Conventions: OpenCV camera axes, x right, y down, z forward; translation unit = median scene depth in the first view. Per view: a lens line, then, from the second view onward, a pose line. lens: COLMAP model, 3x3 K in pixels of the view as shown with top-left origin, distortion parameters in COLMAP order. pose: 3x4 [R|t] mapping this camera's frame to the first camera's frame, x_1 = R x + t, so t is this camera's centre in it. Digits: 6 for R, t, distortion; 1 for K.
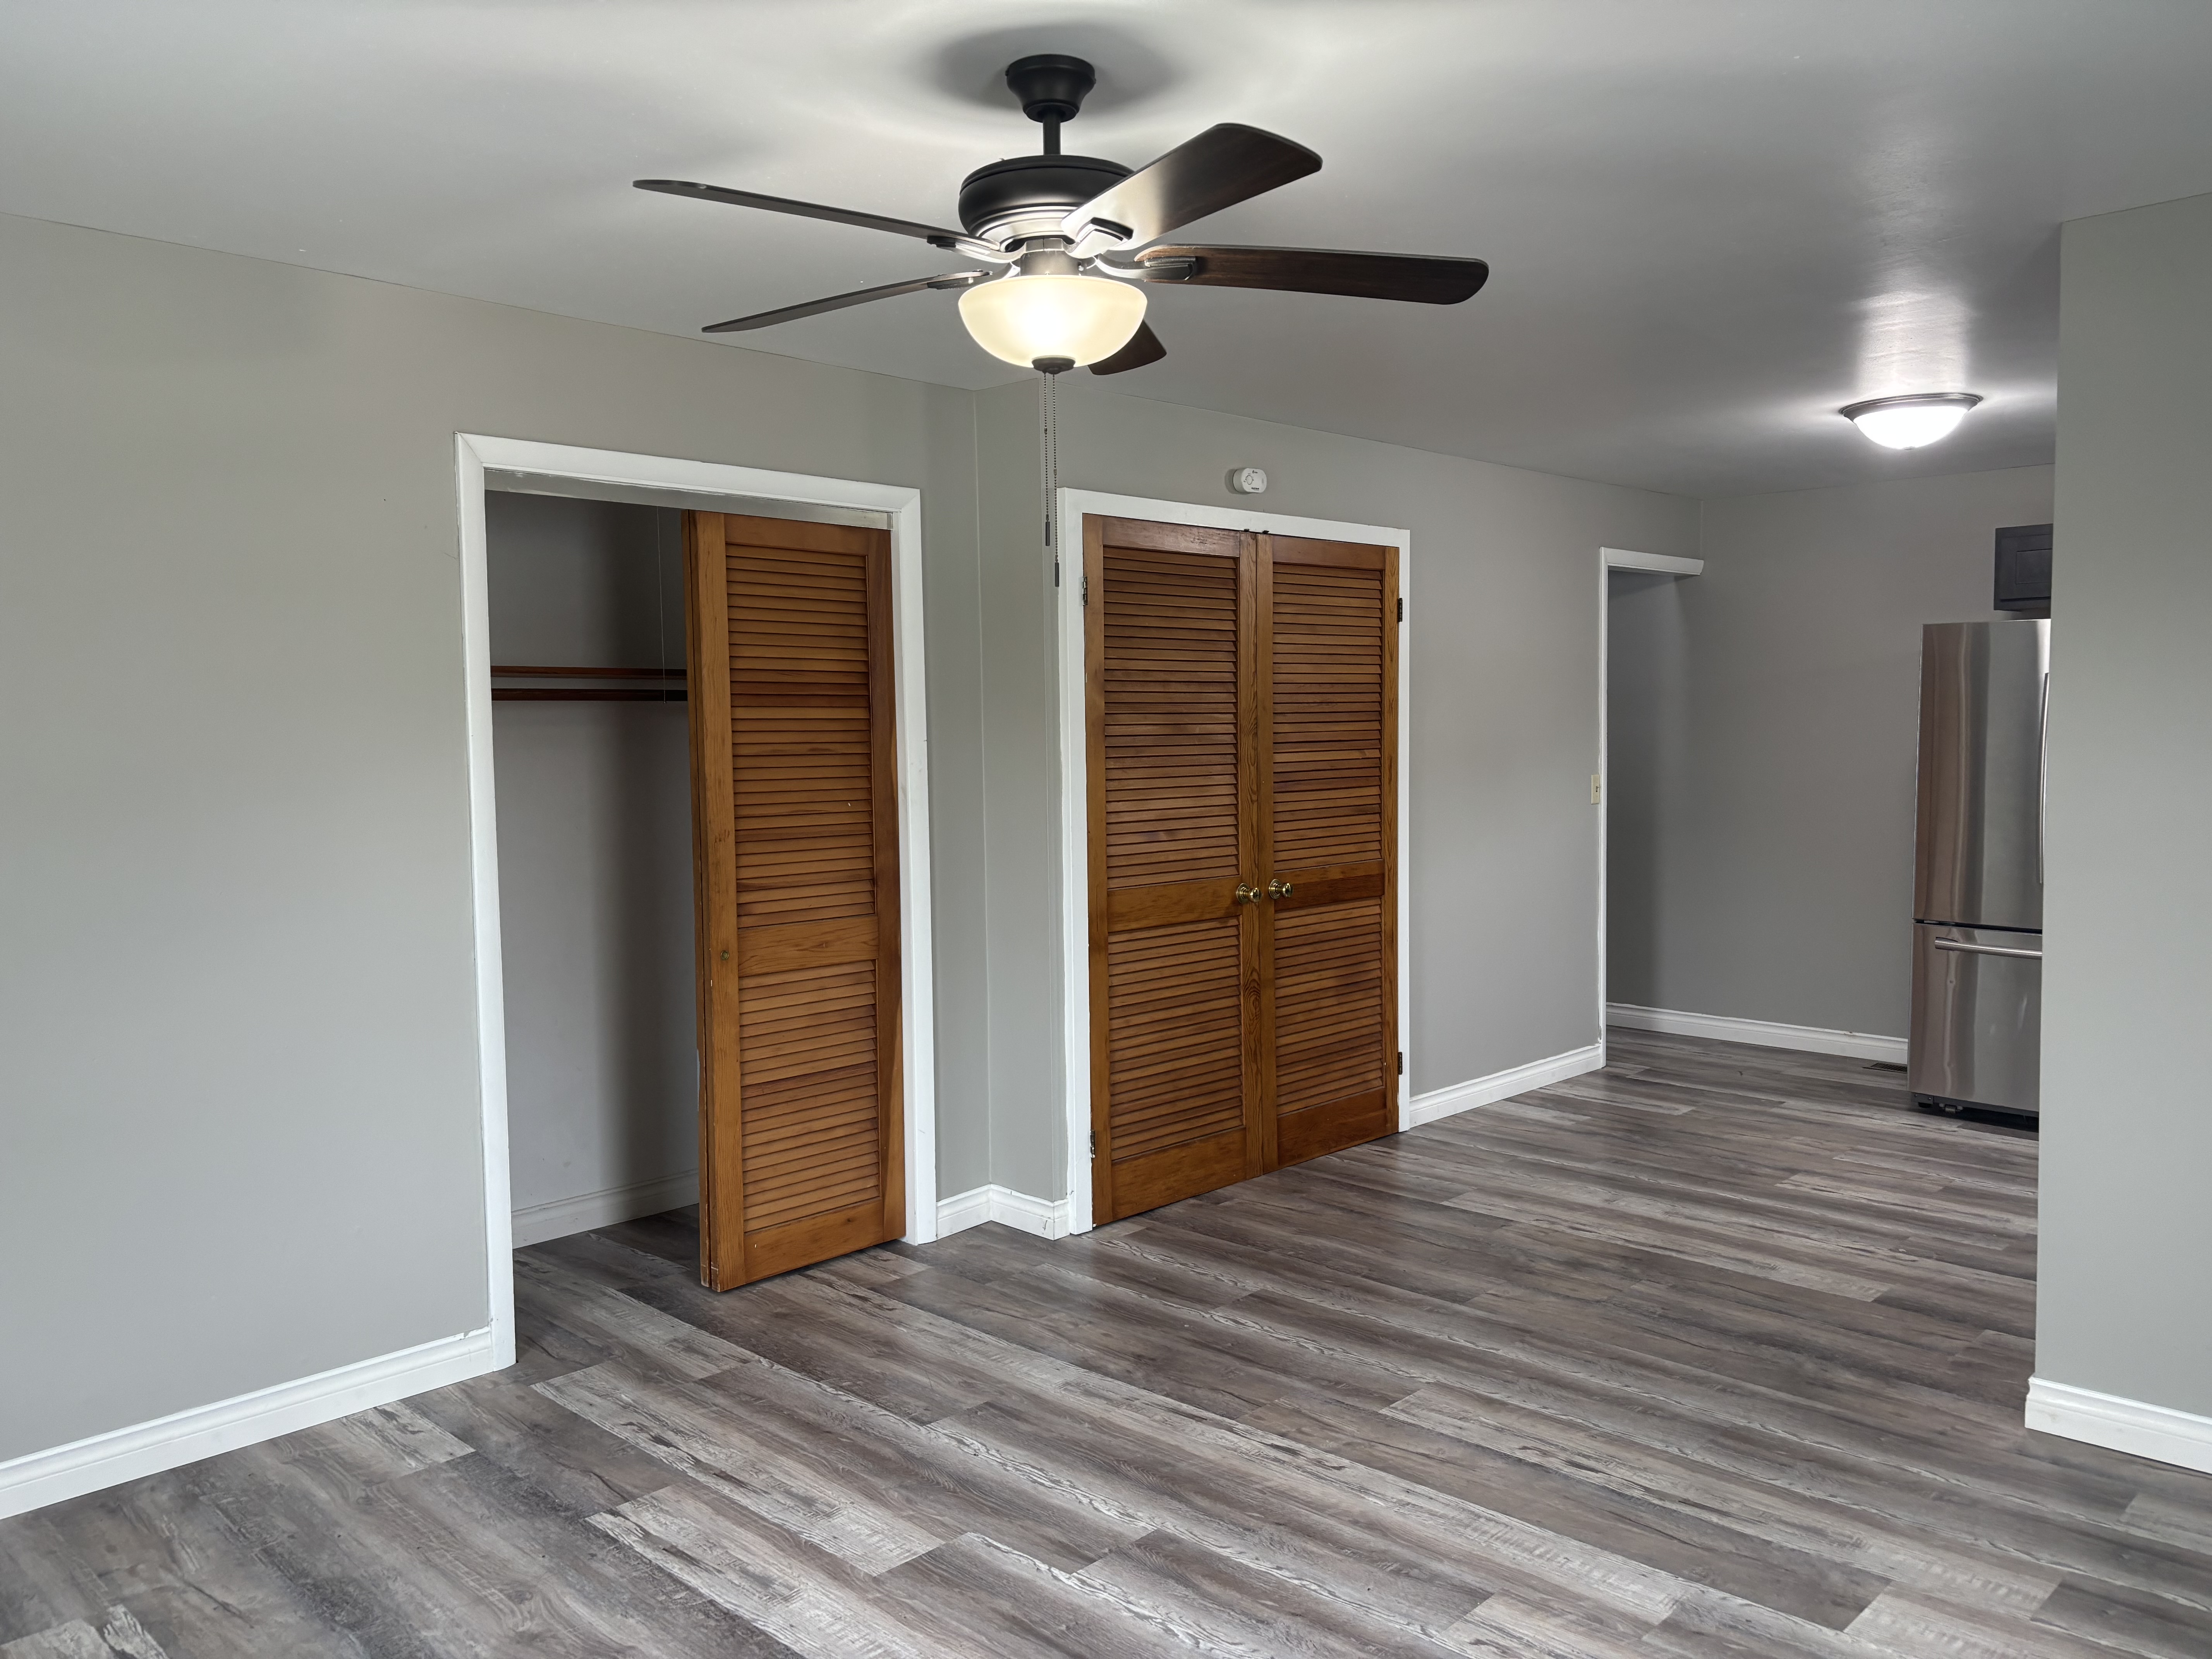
lens RADIAL K [[1673.7, 0, 1099.6], [0, 1673.7, 828.2], [0, 0, 1]] dist [0.078101, -0.078771]
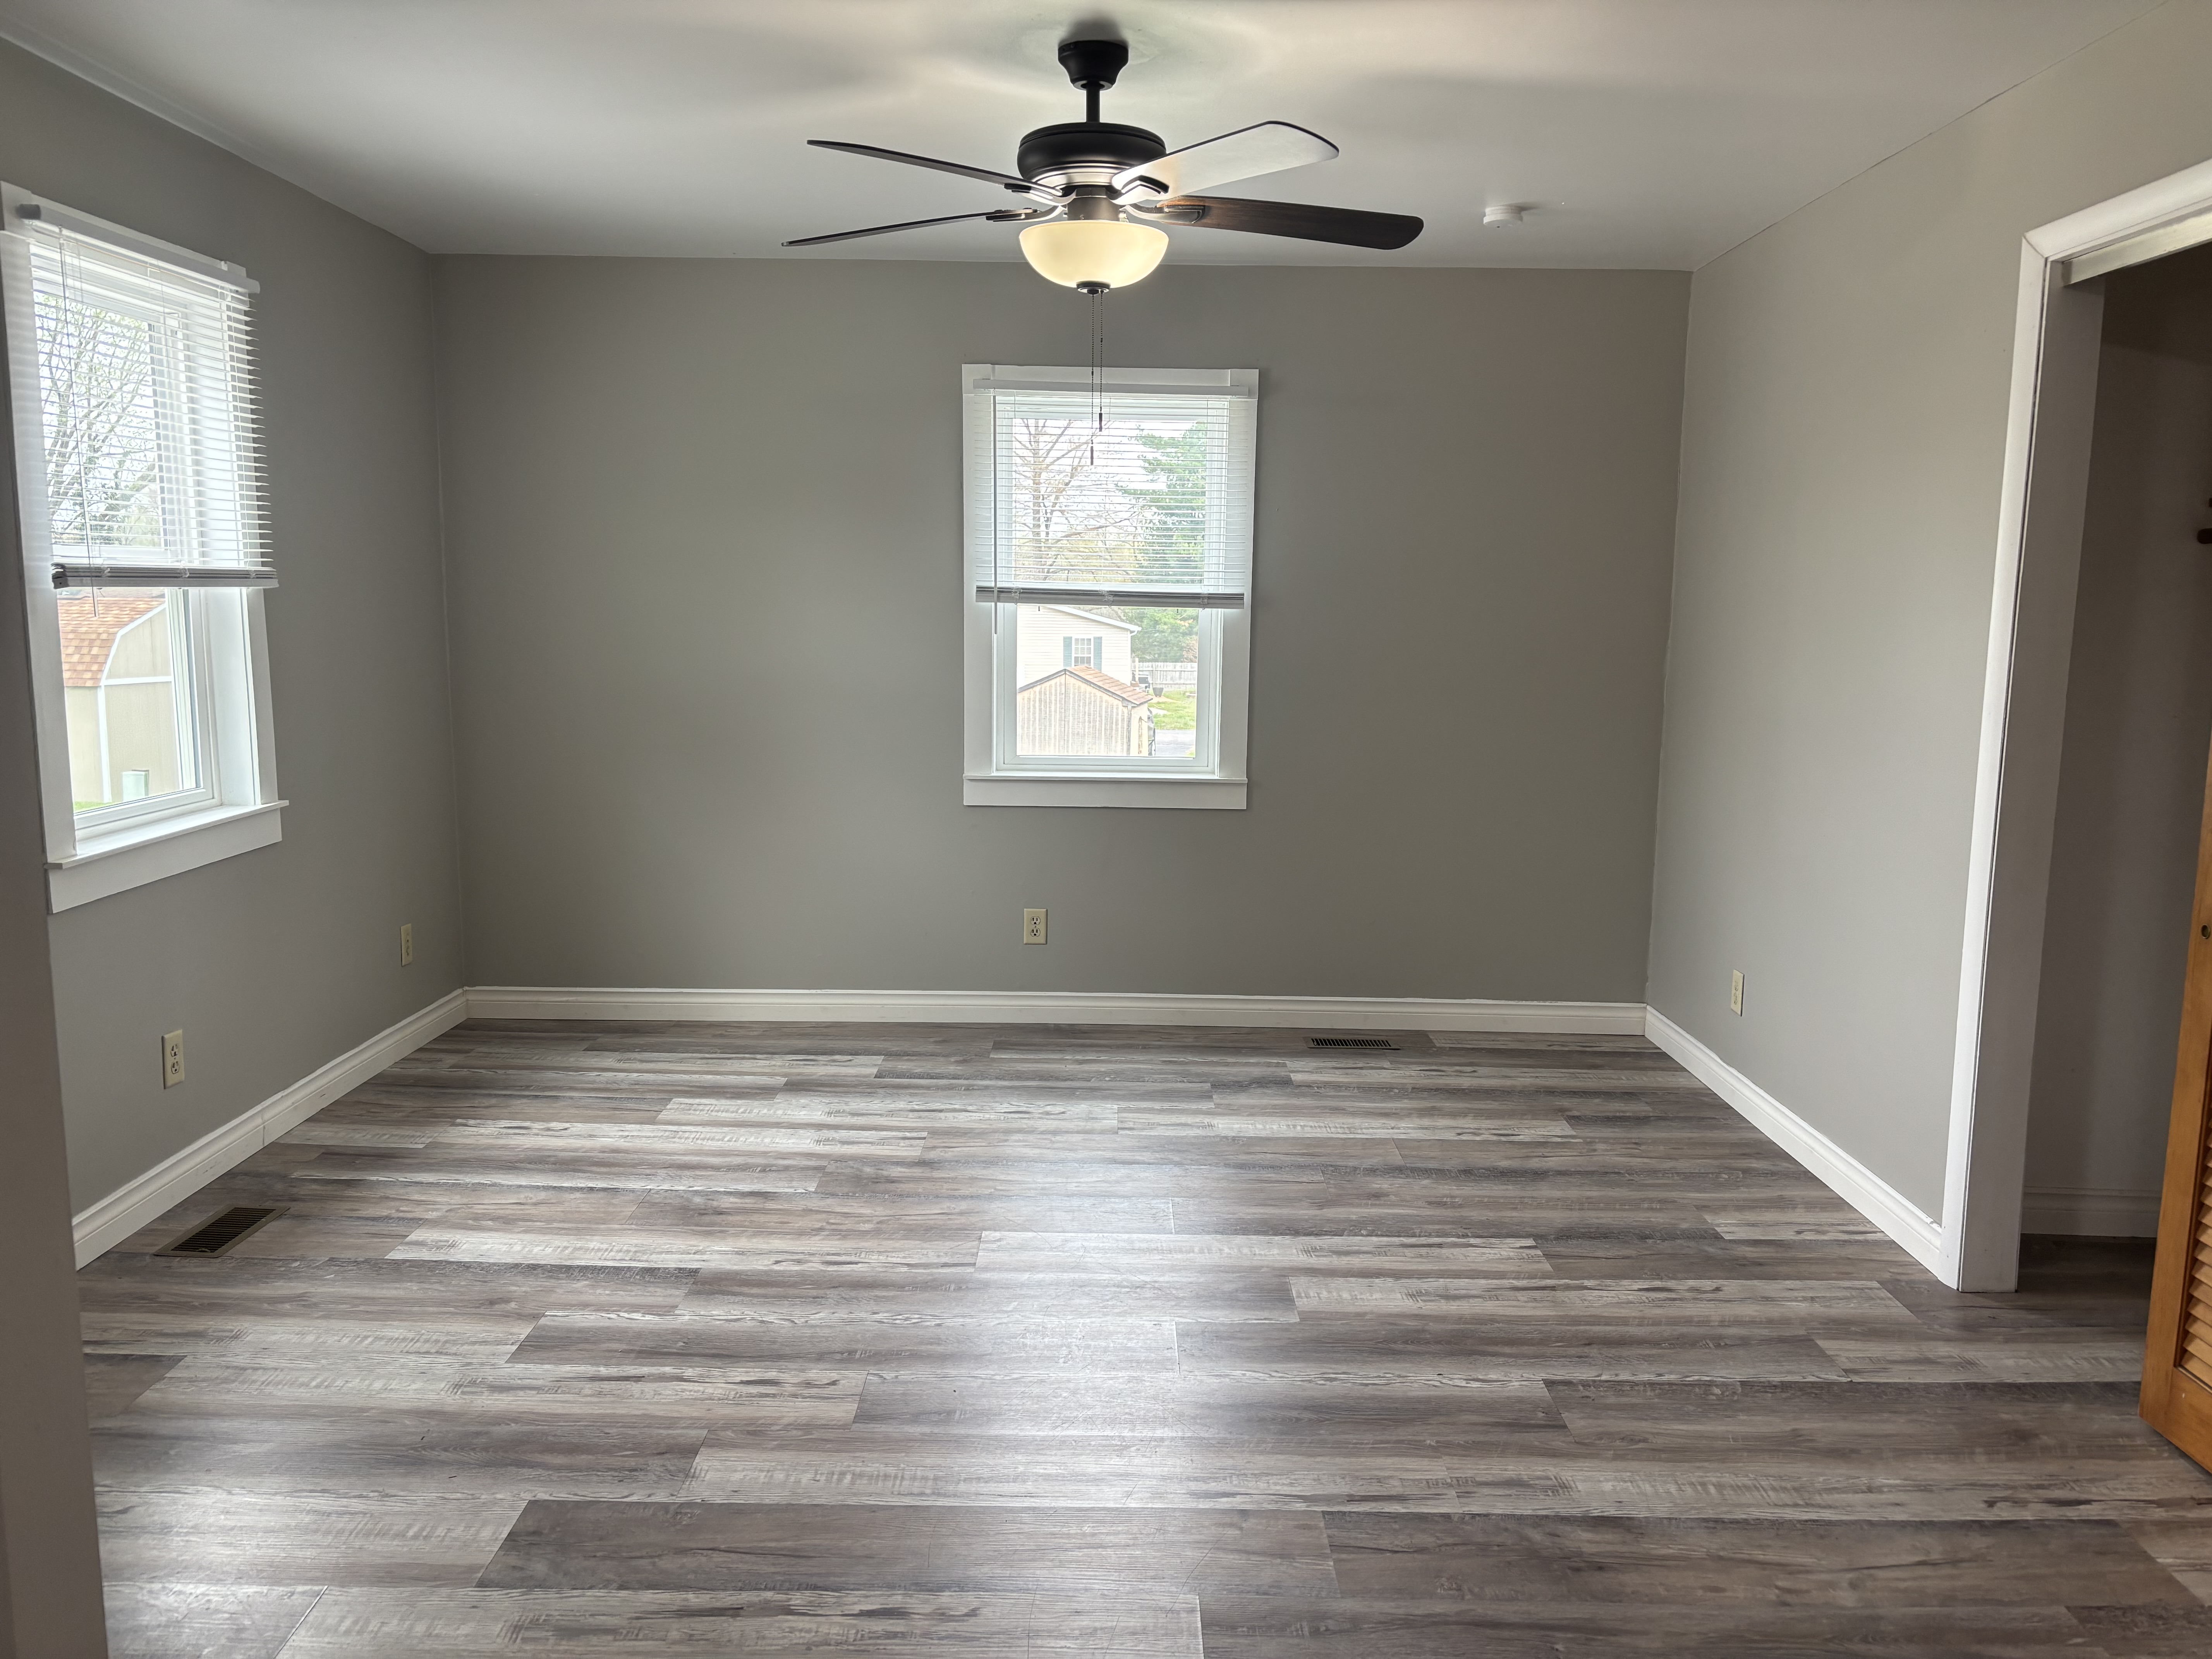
lens RADIAL K [[1668.2, 0, 1118.6], [0, 1668.2, 833.3], [0, 0, 1]] dist [0.019636, 0.003423]
pose [[-0.716385, 0.105694, -0.689653, 0.628081], [-0.038995, 0.980849, 0.190828, -0.082700], [0.696614, 0.163600, -0.698544, 1.419005]]
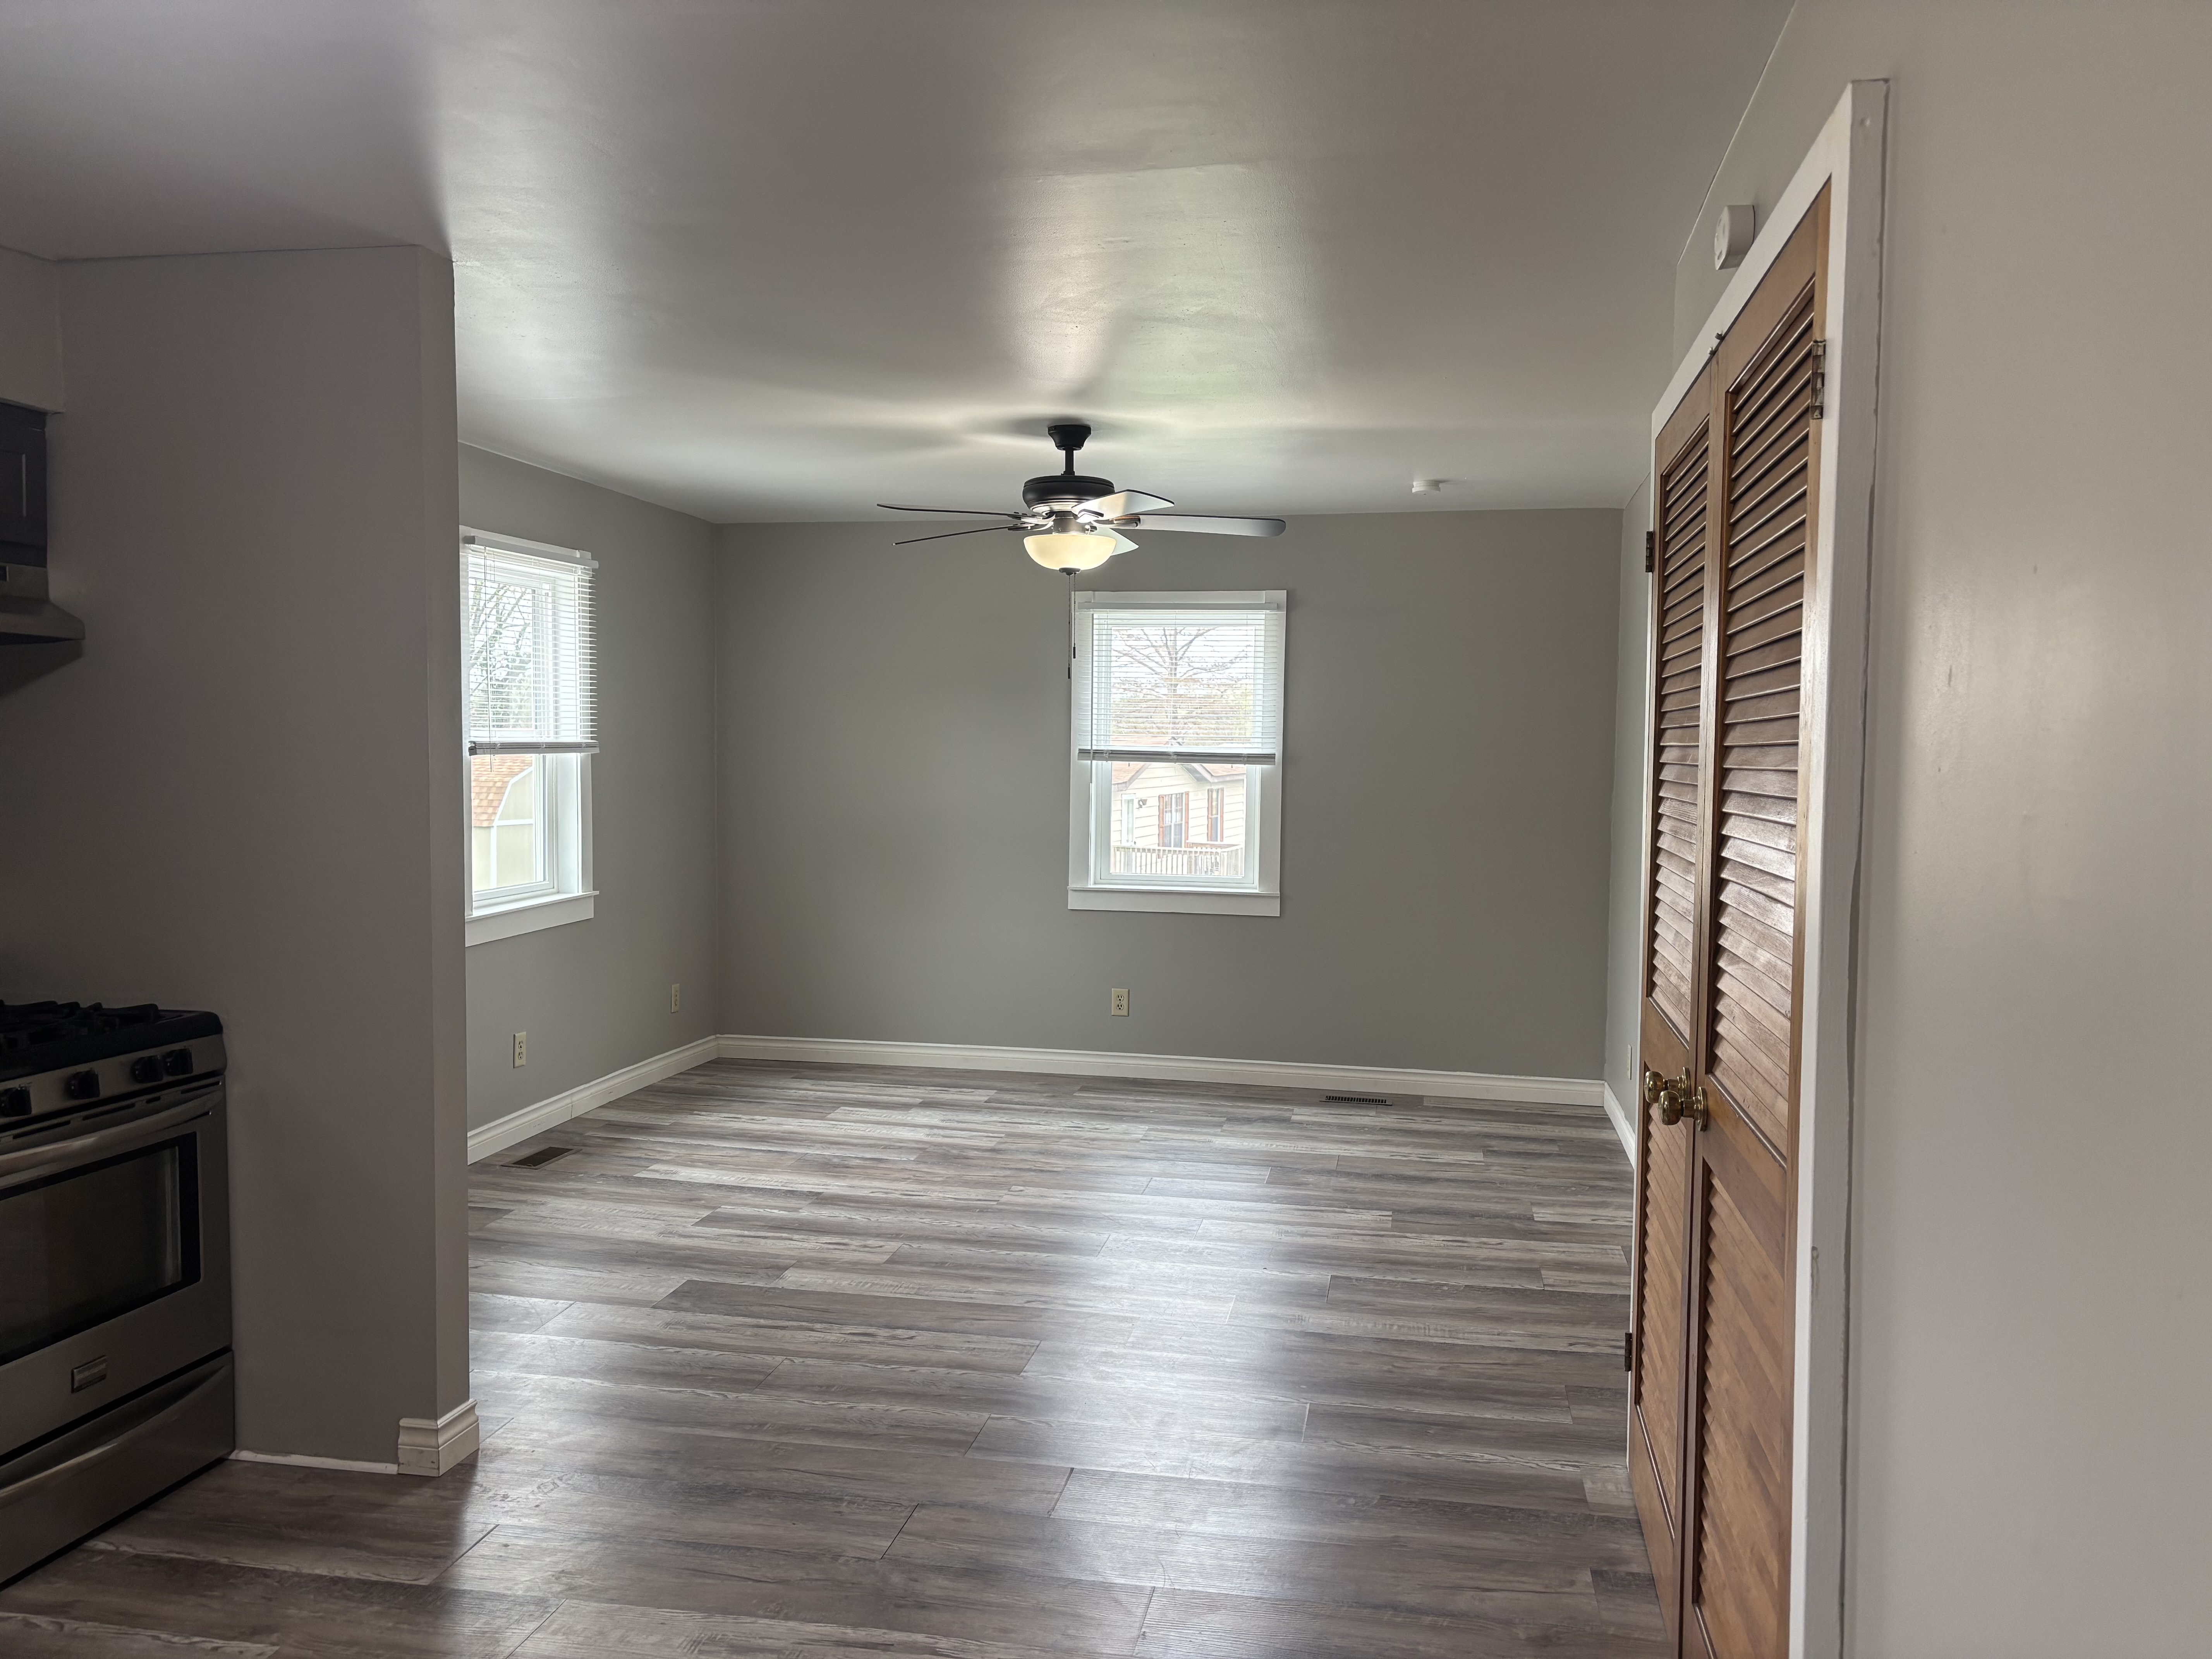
lens RADIAL K [[1673.7, 0, 1099.6], [0, 1673.7, 828.2], [0, 0, 1]] dist [0.078101, -0.078771]
pose [[-0.839885, 0.035562, -0.541598, 0.758633], [-0.026920, 0.993894, 0.107007, -0.133243], [0.542096, 0.104453, -0.833799, 1.984394]]
